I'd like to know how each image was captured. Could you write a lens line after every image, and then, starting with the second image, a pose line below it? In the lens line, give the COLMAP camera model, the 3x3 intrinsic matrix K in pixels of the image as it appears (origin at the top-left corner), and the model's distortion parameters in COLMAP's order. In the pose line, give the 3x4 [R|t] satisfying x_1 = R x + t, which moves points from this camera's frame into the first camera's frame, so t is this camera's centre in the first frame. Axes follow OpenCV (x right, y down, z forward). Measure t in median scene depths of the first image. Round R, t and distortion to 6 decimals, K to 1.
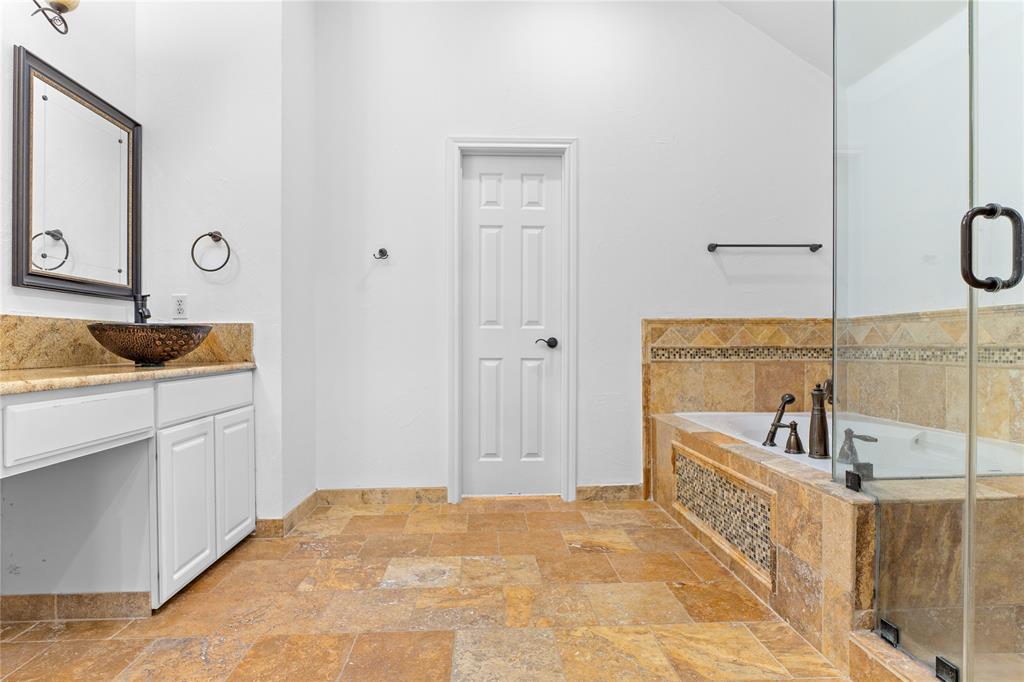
lens RADIAL K [[541.0, 0, 513.1], [0, 541.0, 346.5], [0, 0, 1]] dist [-0.001087, -0.000643]
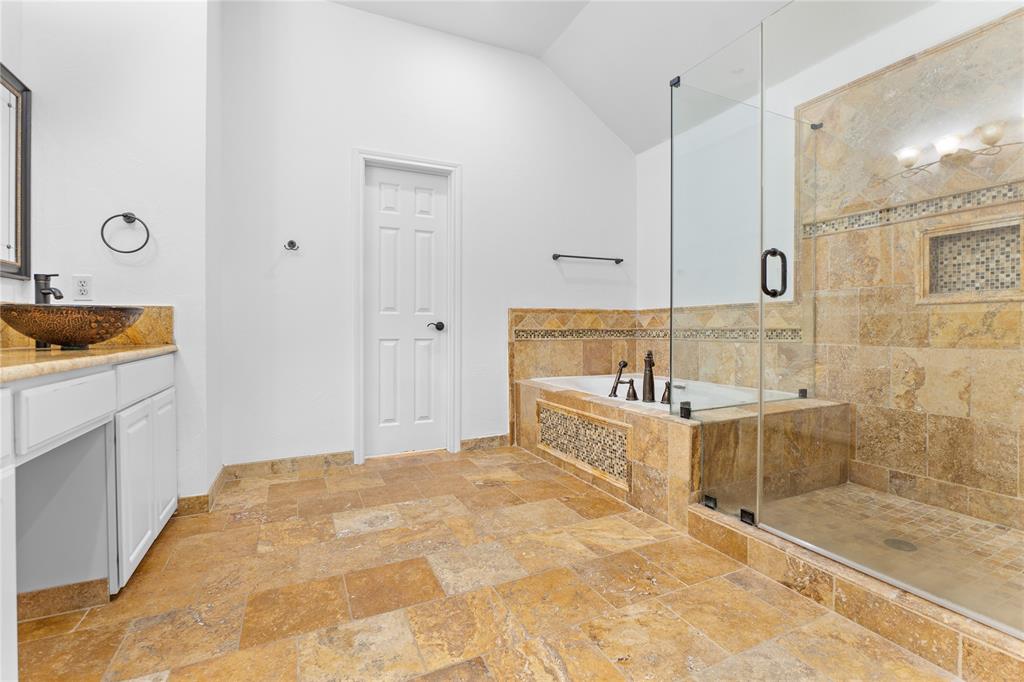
lens RADIAL K [[453.0, 0, 510.7], [0, 453.0, 331.0], [0, 0, 1]] dist [-0.002427, 0.000409]
pose [[0.926665, -0.002218, 0.375883, -0.234390], [0.001291, 0.999995, 0.002718, 0.002169], [-0.375887, -0.002034, 0.926663, -0.030179]]
